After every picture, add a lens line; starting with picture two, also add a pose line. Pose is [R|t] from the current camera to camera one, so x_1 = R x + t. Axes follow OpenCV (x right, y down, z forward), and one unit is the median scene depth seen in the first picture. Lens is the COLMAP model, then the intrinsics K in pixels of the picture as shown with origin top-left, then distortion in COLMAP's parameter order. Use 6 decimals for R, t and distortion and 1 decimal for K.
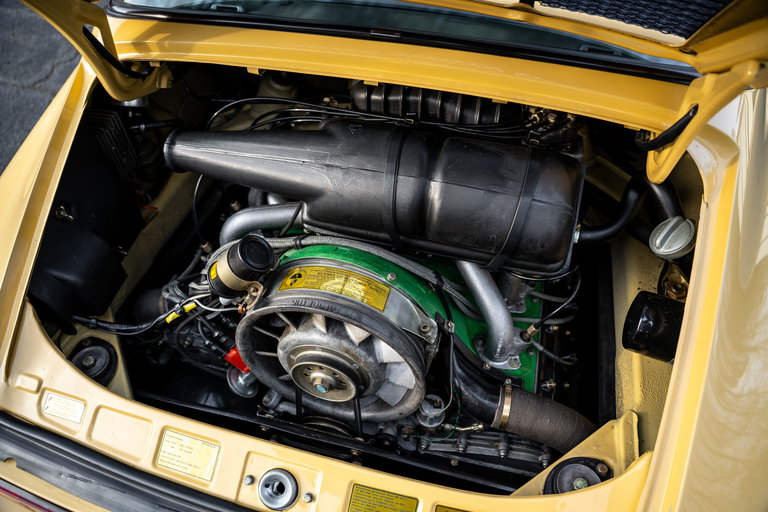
lens RADIAL K [[527.7, 0, 383.9], [0, 527.7, 256.8], [0, 0, 1]] dist [-0.128840, 0.066940]
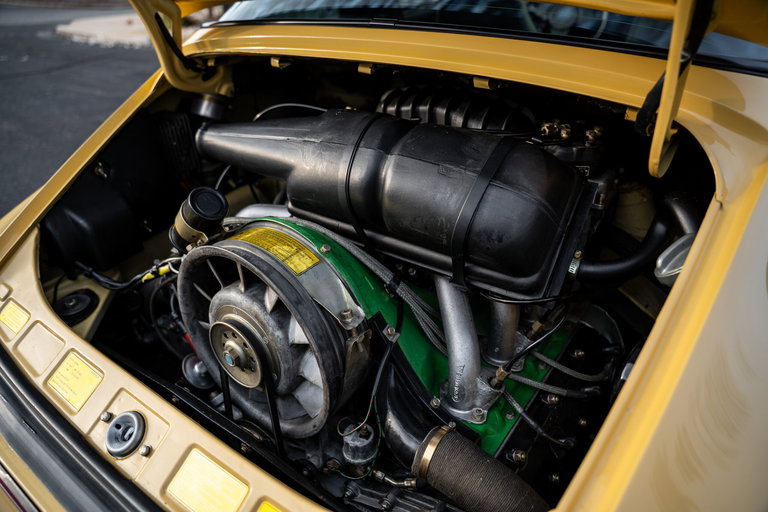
lens RADIAL K [[527.7, 0, 381.8], [0, 527.7, 262.1], [0, 0, 1]] dist [-0.128840, 0.066940]
pose [[0.932884, 0.163550, -0.320903, 0.379529], [-0.246196, 0.939874, -0.236695, 0.237954], [0.262896, 0.299814, 0.917059, 0.197020]]
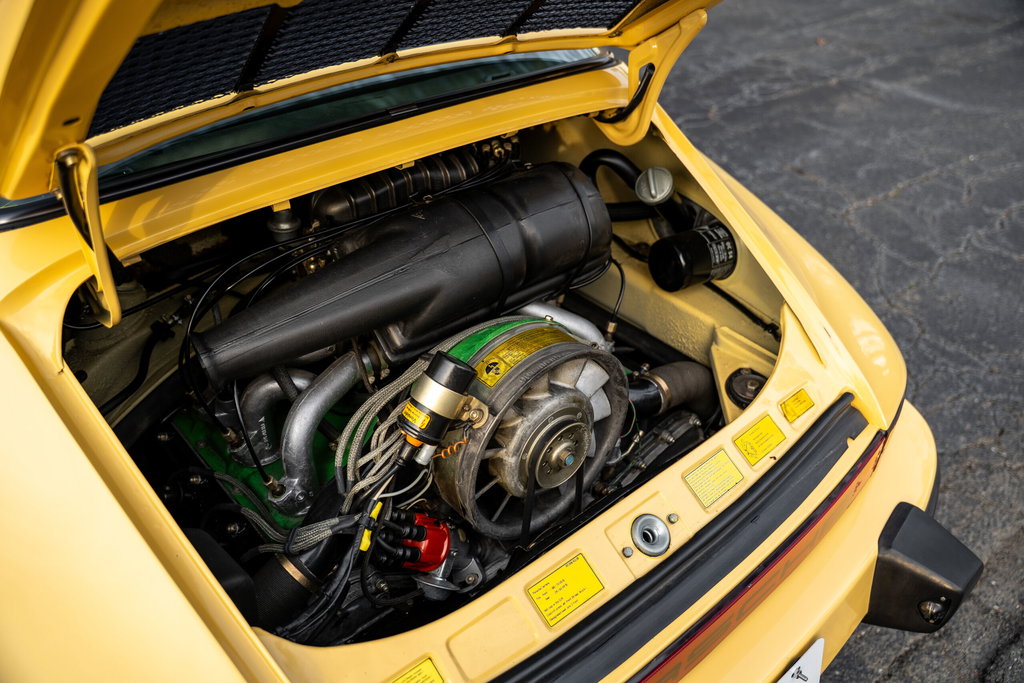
lens RADIAL K [[837.0, 0, 512.8], [0, 837.0, 340.3], [0, 0, 1]] dist [-0.088186, 0.003827]
pose [[0.557479, -0.468385, 0.685443, -1.057465], [0.586378, 0.806624, 0.074284, -0.081097], [-0.587689, 0.360517, 0.724327, -0.067034]]
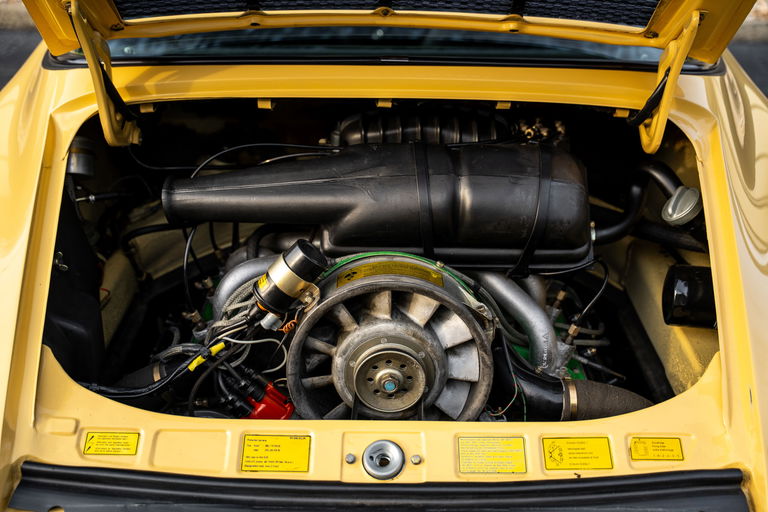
lens RADIAL K [[972.6, 0, 382.7], [0, 972.6, 262.8], [0, 0, 1]] dist [0.069950, 0.000000]
pose [[0.967607, -0.101681, 0.231078, -0.517255], [0.177203, 0.925488, -0.334769, 0.630607], [-0.179820, 0.364873, 0.913527, -0.709682]]
